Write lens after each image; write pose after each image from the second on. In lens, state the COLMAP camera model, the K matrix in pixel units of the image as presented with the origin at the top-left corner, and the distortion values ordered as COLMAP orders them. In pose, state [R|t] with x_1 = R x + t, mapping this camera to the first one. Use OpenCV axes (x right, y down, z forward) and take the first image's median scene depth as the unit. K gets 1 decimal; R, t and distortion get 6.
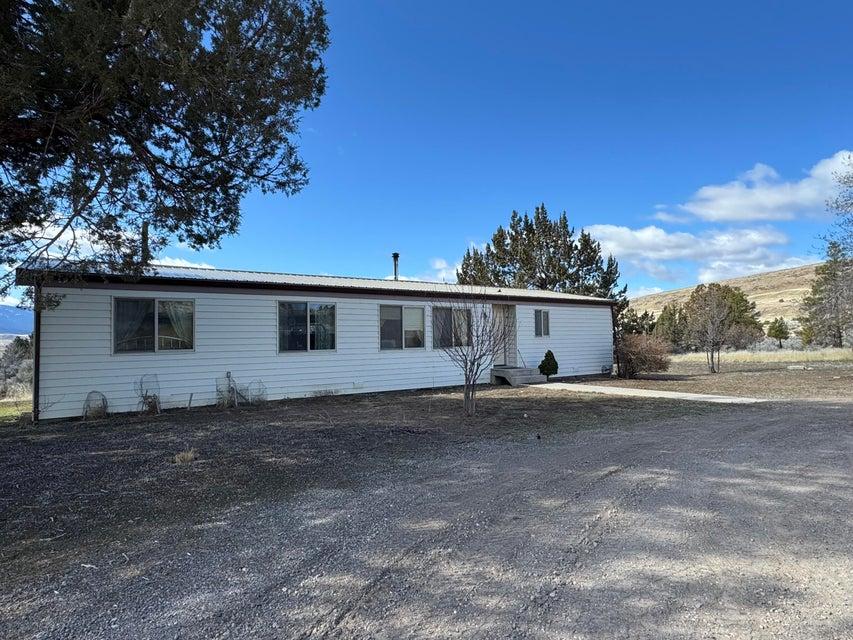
lens RADIAL K [[496.9, 0, 426.5], [0, 496.9, 320.0], [0, 0, 1]] dist [-0.000104, -0.000044]
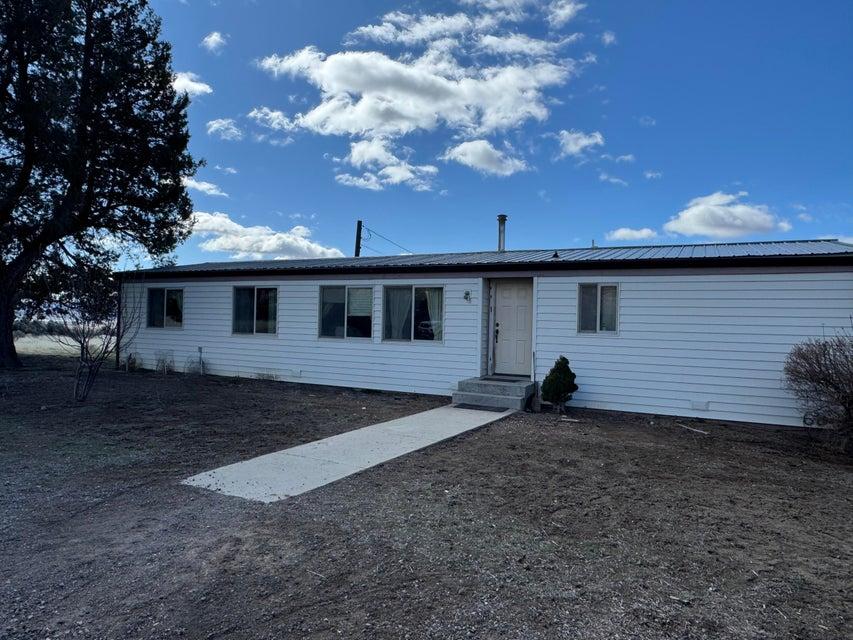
lens RADIAL K [[581.5, 0, 426.5], [0, 581.5, 320.0], [0, 0, 1]] dist [-0.000292, 0.000077]
pose [[0.483664, 0.015443, -0.875117, 0.902902], [-0.003405, 0.999870, 0.015762, 0.013135], [0.875247, -0.004643, 0.483654, 0.668698]]
